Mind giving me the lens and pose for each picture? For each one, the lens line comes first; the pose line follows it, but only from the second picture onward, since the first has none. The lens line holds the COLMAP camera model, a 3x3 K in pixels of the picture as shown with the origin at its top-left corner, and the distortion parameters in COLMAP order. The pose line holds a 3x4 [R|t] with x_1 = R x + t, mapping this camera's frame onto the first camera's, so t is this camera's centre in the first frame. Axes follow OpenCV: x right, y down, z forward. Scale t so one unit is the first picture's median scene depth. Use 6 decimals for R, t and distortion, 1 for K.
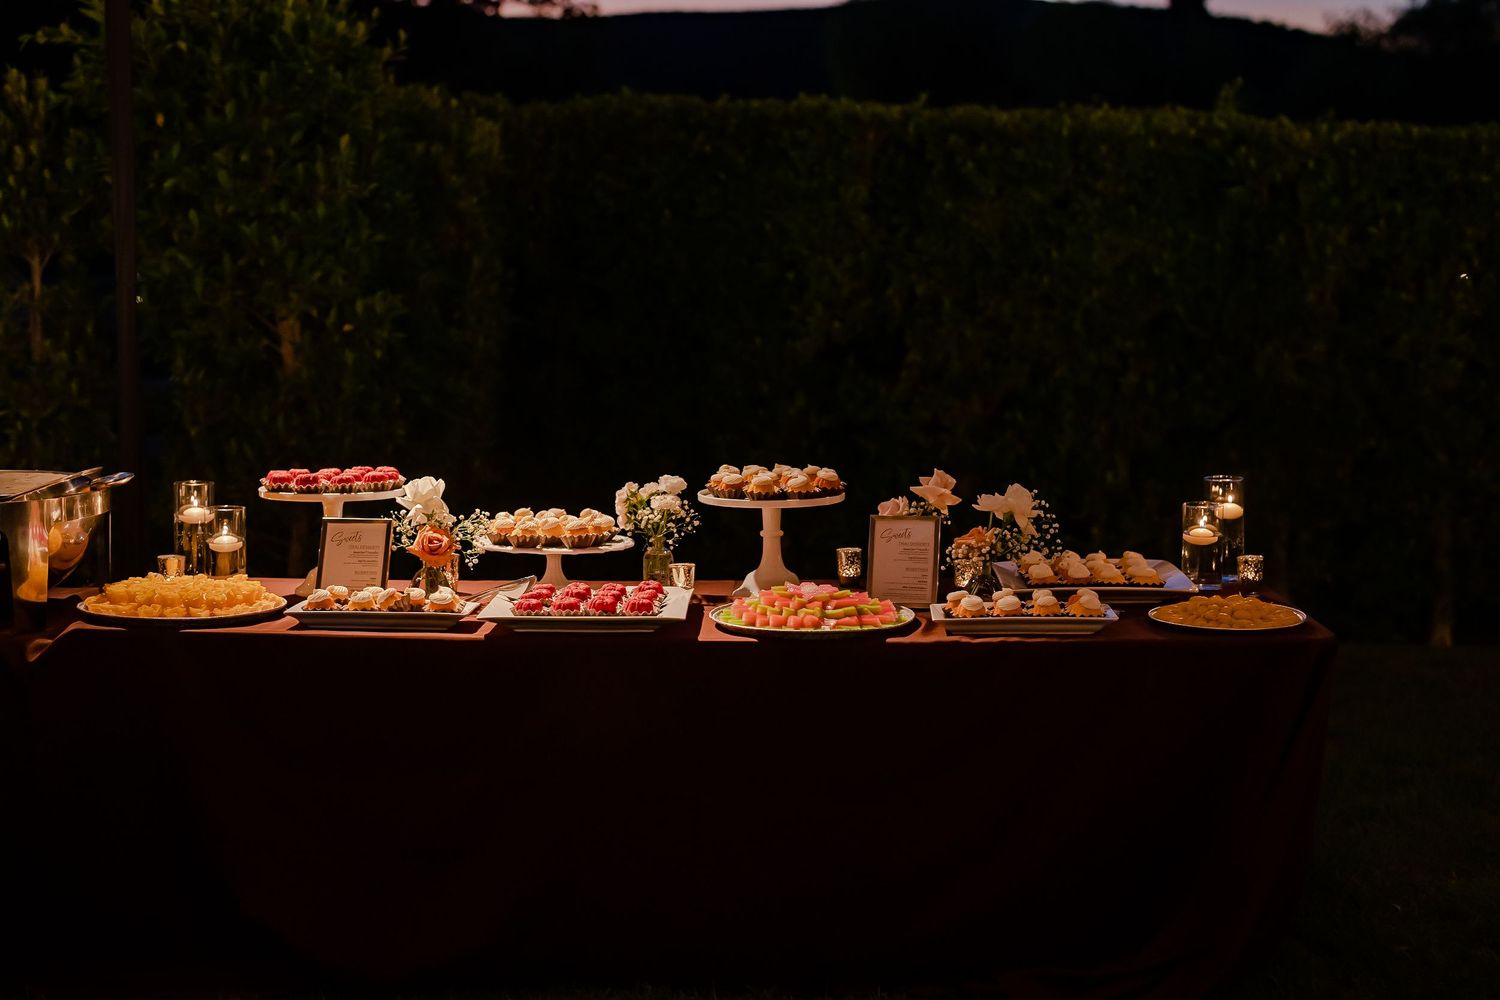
lens RADIAL K [[2169.0, 0, 750.0], [0, 2169.0, 500.0], [0, 0, 1]] dist [0.055057, 0.079671]
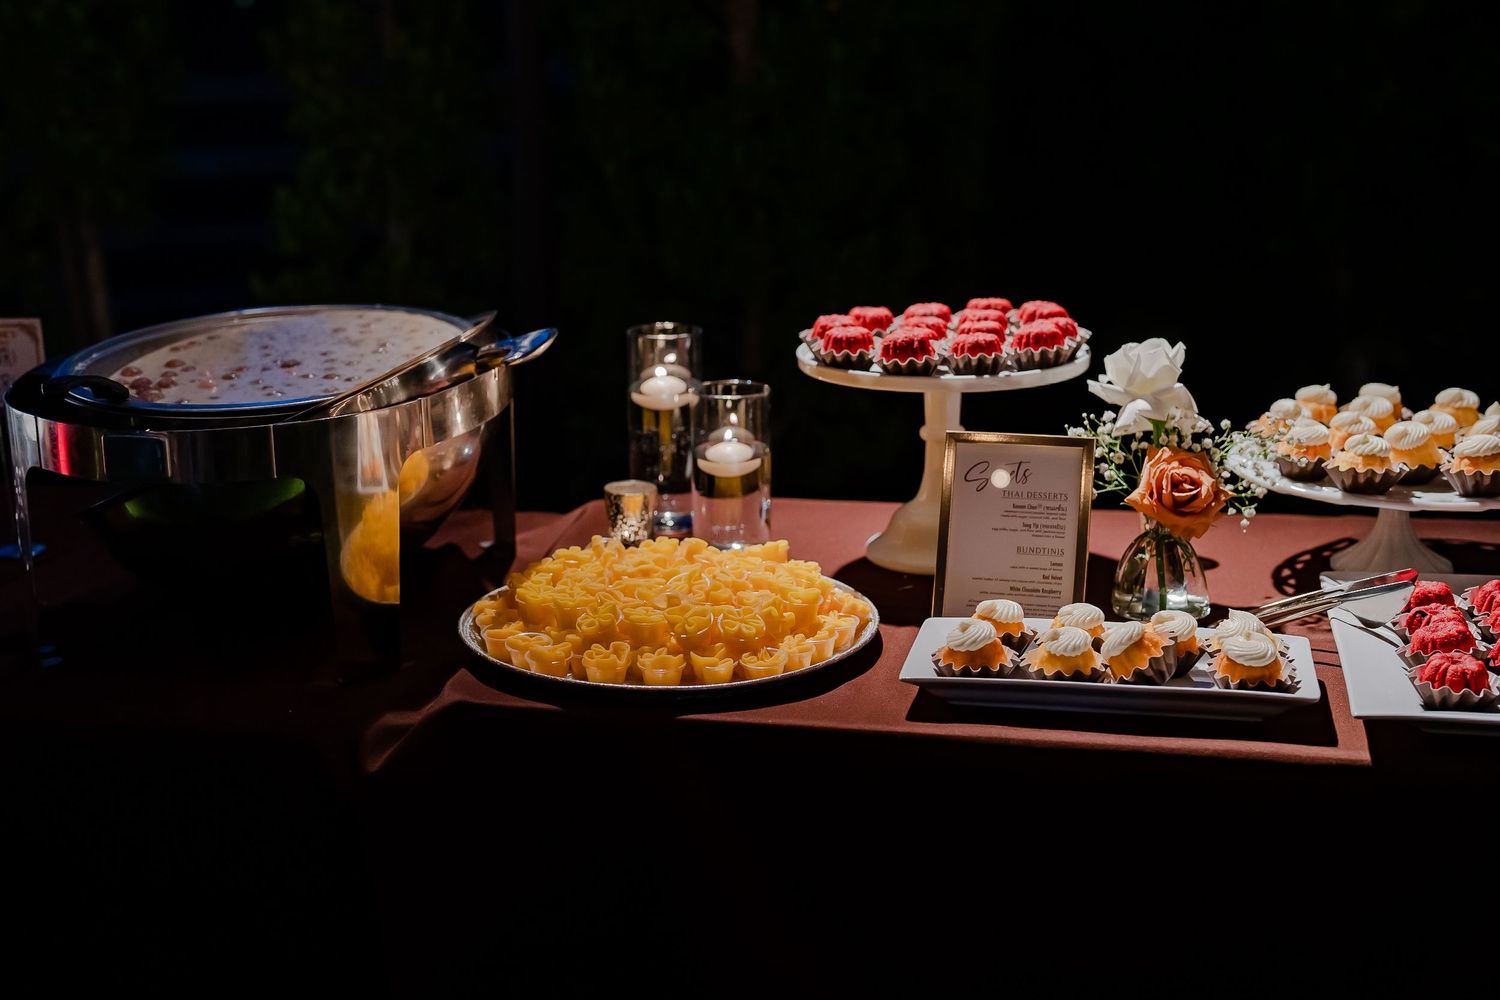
lens RADIAL K [[2260.5, 0, 750.0], [0, 2260.5, 500.0], [0, 0, 1]] dist [-0.098086, 0.054997]
pose [[0.986361, 0.015965, -0.163822, -0.155538], [0.007789, 0.989643, 0.143341, -0.047358], [0.164414, -0.142662, 0.976020, 0.502537]]
